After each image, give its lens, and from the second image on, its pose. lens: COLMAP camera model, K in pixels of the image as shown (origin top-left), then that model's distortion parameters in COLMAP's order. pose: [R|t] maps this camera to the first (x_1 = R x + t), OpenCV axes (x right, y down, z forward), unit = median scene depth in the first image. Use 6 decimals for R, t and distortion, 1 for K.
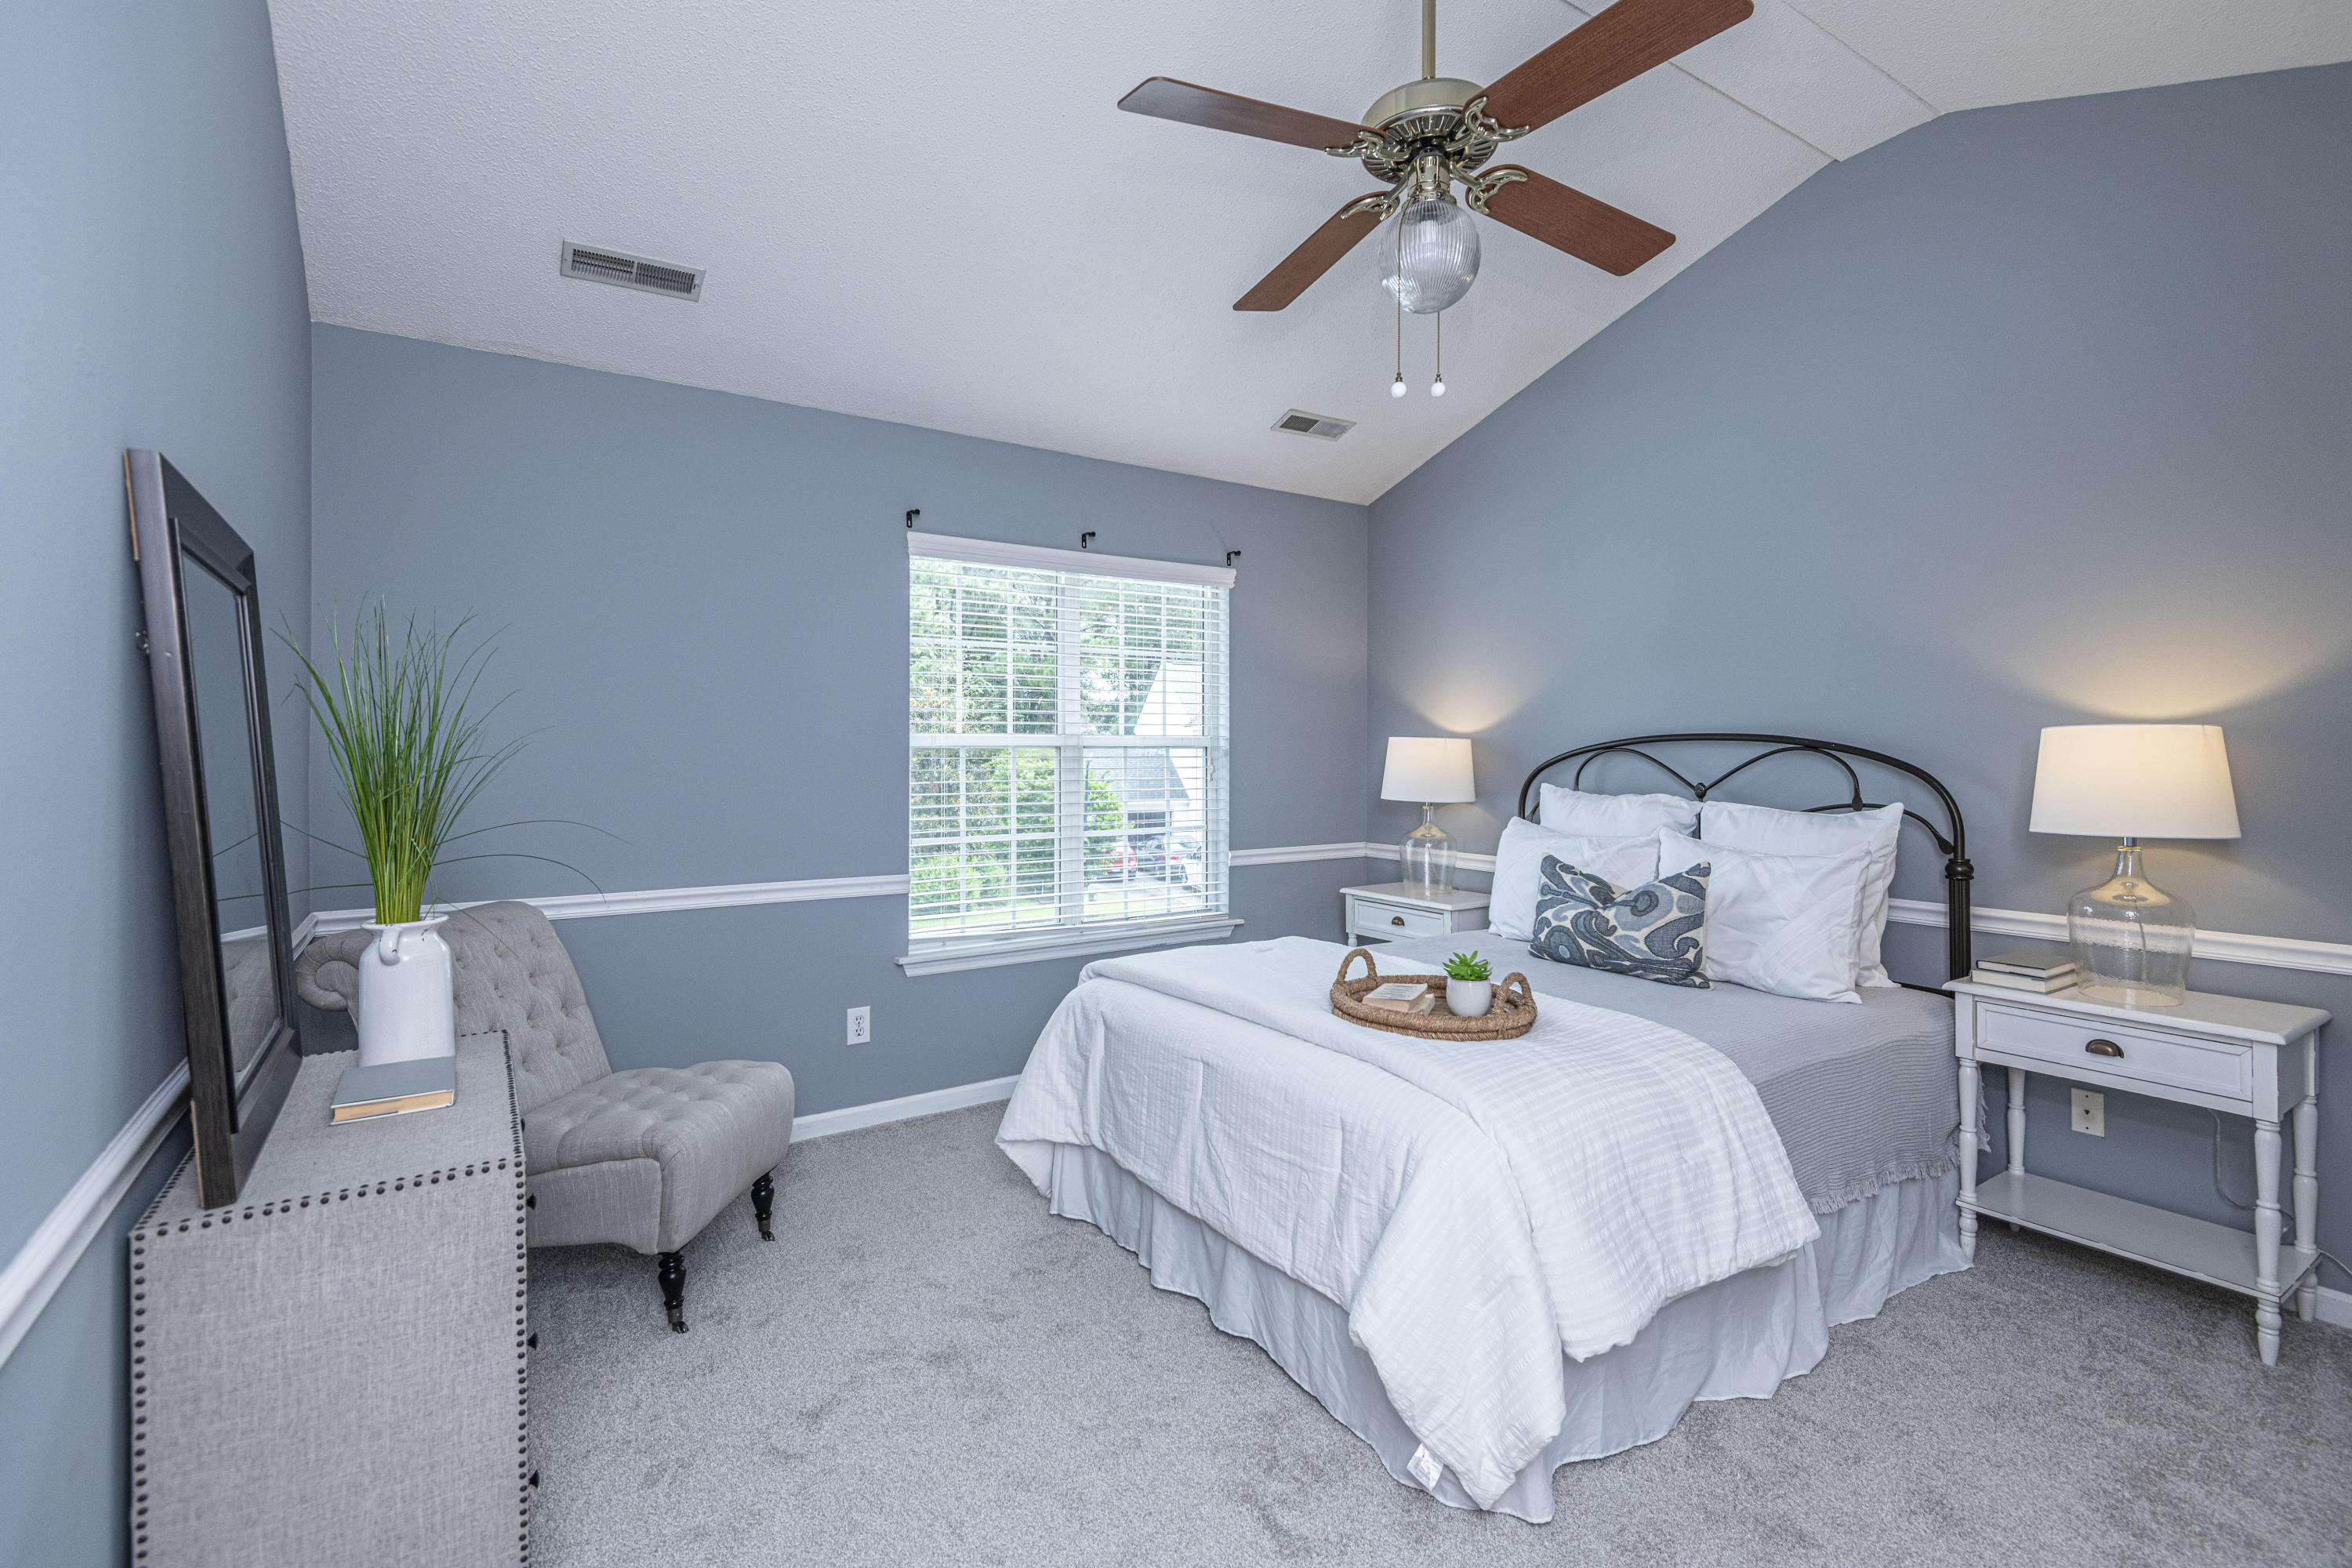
lens RADIAL K [[1071.7, 0, 1186.6], [0, 1071.7, 770.0], [0, 0, 1]] dist [0.001936, -0.007751]
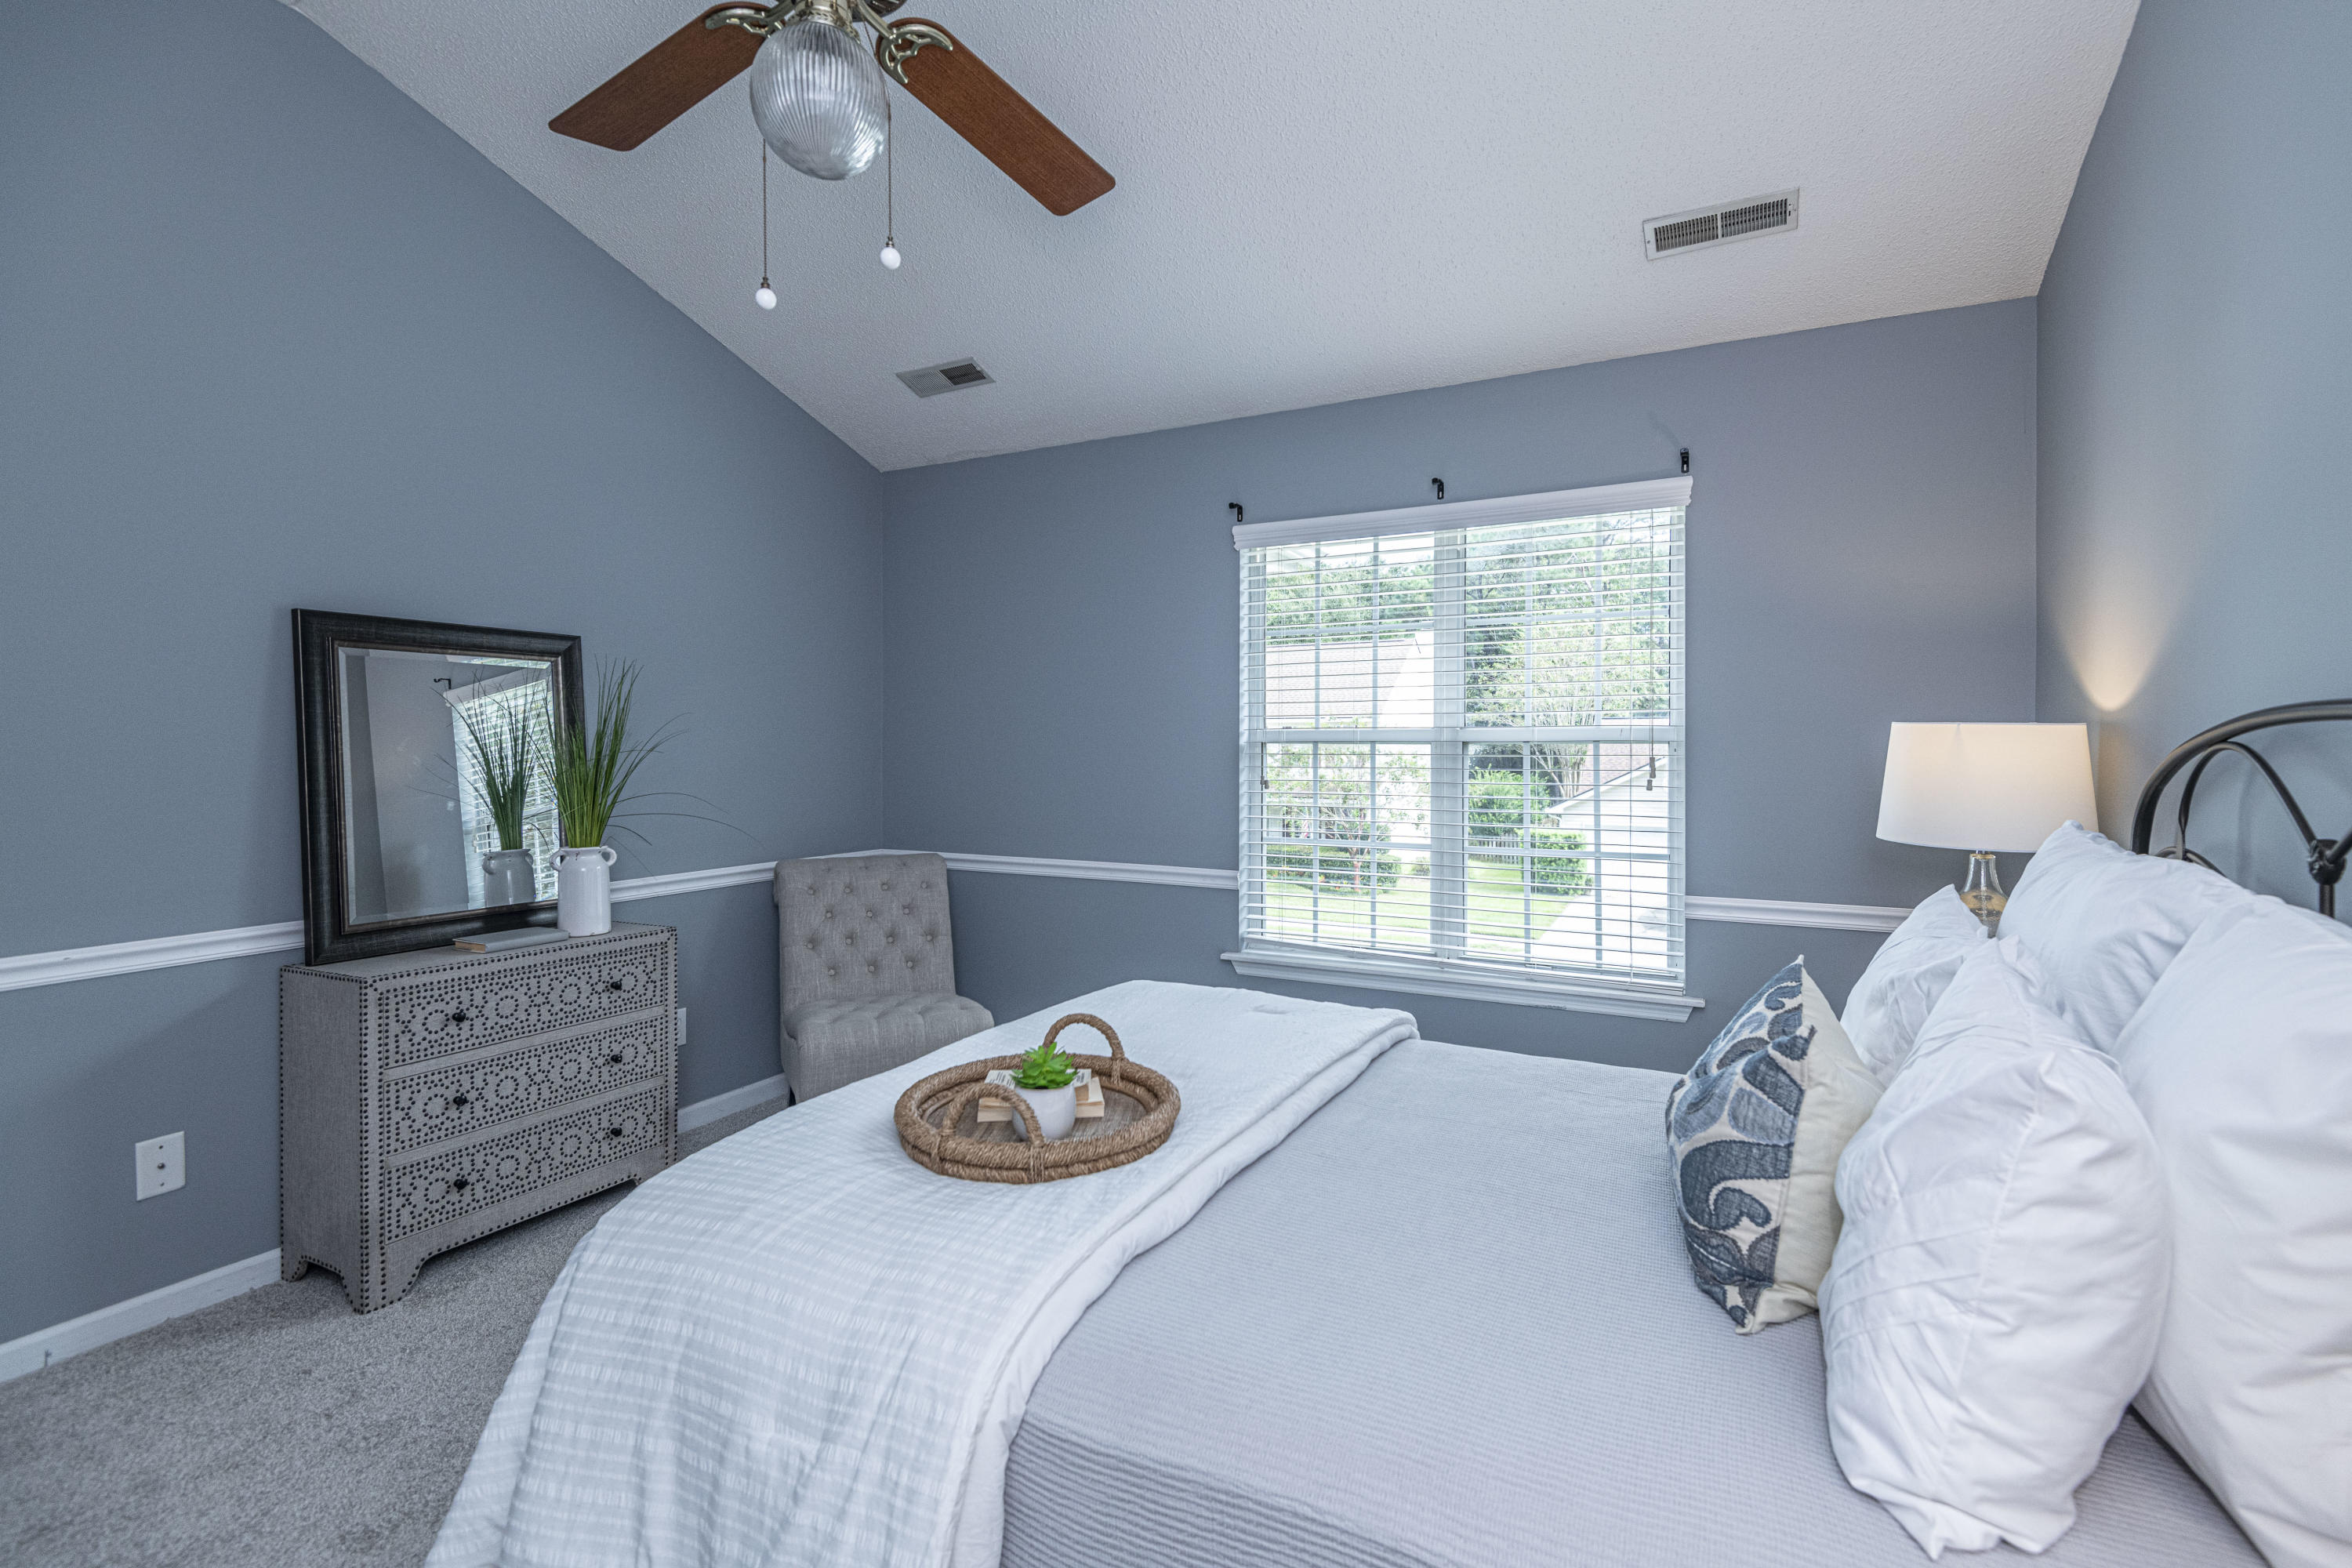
lens RADIAL K [[1115.6, 0, 1177.0], [0, 1115.6, 741.8], [0, 0, 1]] dist [0.040134, 0.000101]
pose [[0.472593, 0.007169, -0.881252, 0.567586], [-0.010605, 0.999941, 0.002447, -0.021623], [0.881217, 0.008189, 0.472641, 0.418651]]
